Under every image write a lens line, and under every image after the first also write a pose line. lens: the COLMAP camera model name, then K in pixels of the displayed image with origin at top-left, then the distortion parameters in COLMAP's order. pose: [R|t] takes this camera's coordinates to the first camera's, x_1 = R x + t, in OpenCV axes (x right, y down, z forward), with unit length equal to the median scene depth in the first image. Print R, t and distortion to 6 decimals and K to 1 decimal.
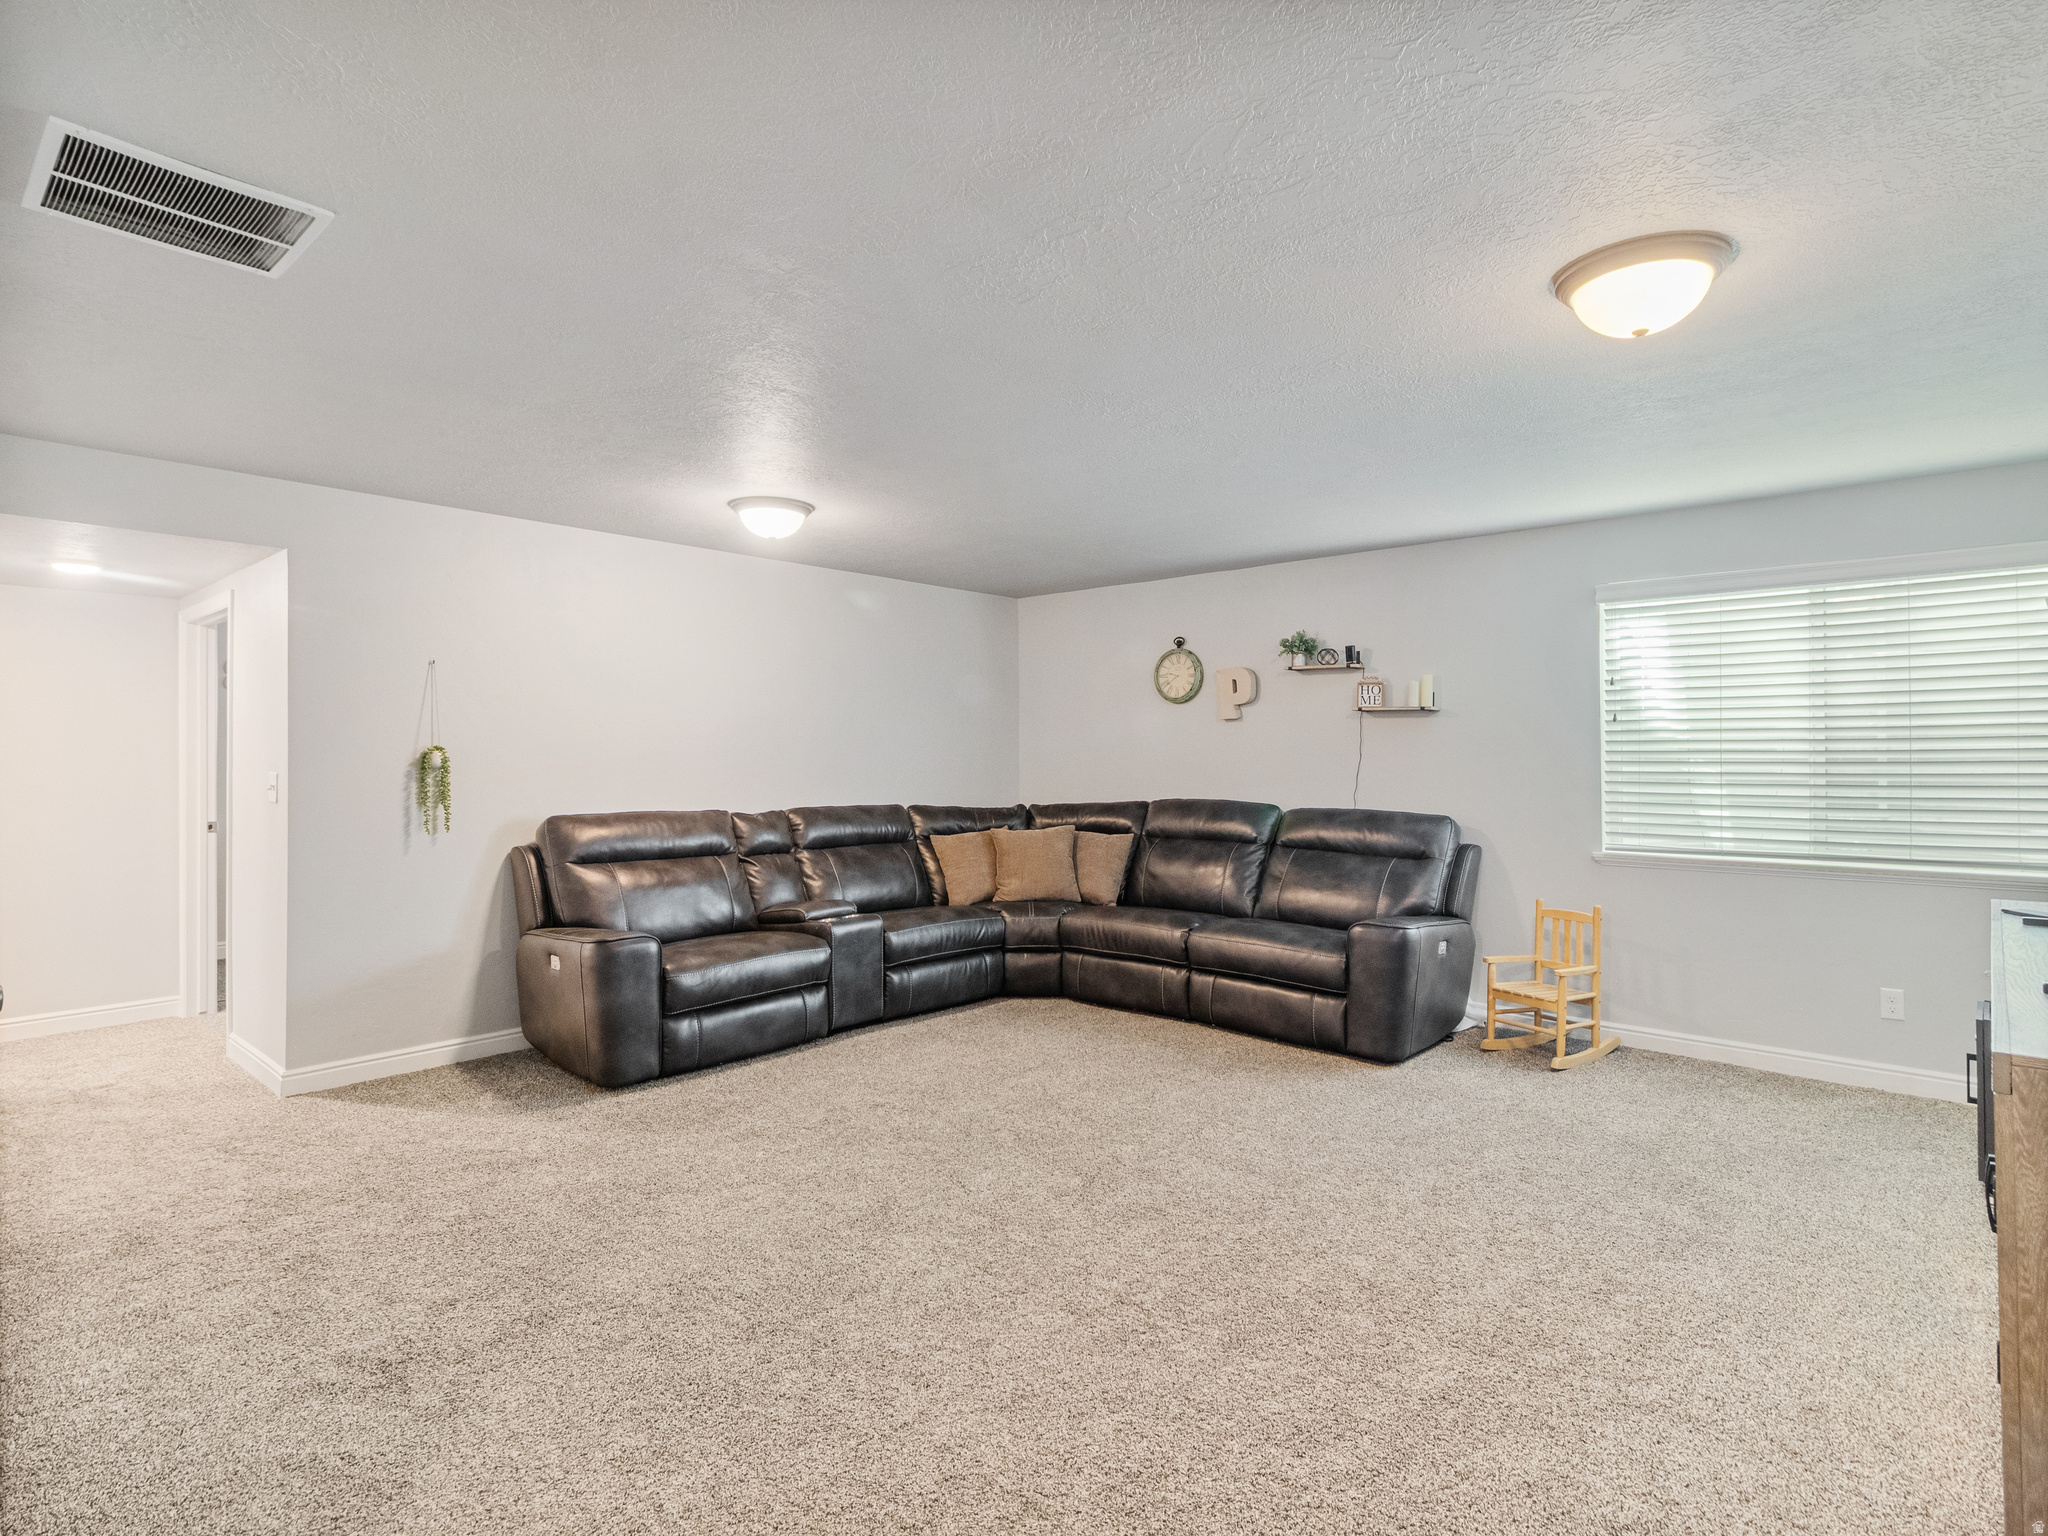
lens RADIAL K [[1072.0, 0, 1036.6], [0, 1072.0, 760.5], [0, 0, 1]] dist [0.003622, -0.000884]
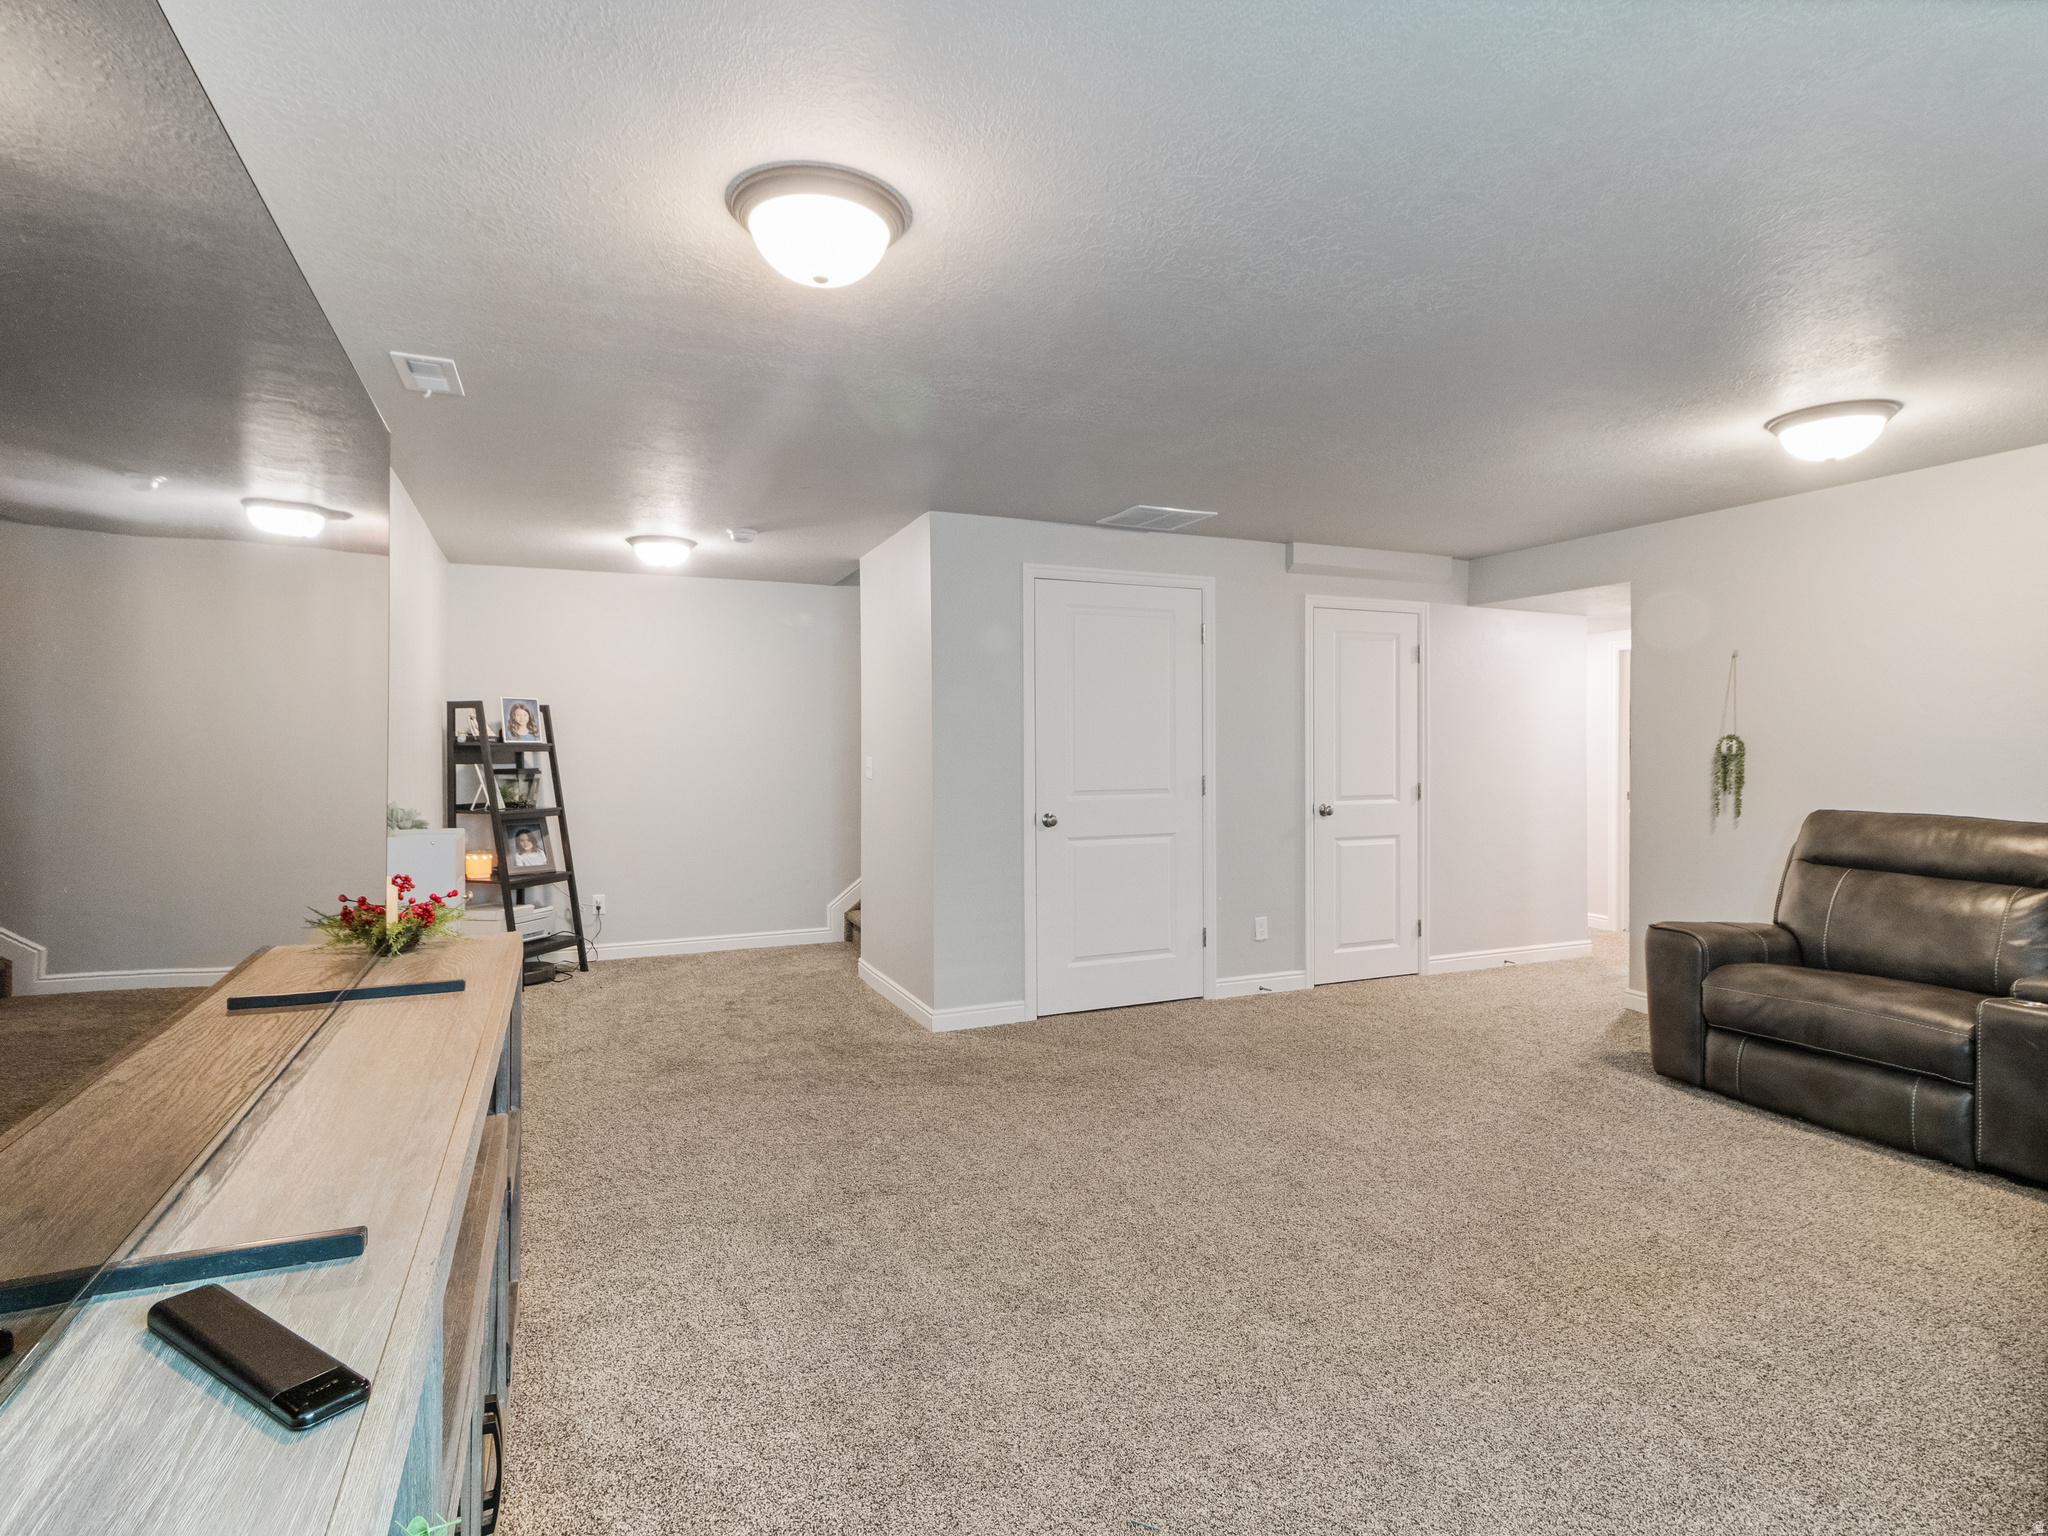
lens RADIAL K [[1072.0, 0, 1035.6], [0, 1072.0, 758.8], [0, 0, 1]] dist [0.003622, -0.000884]
pose [[-0.431448, 0.008931, -0.902094, 0.753497], [-0.001083, 0.999945, 0.010418, -0.001218], [0.902137, 0.005471, -0.431414, 0.892047]]
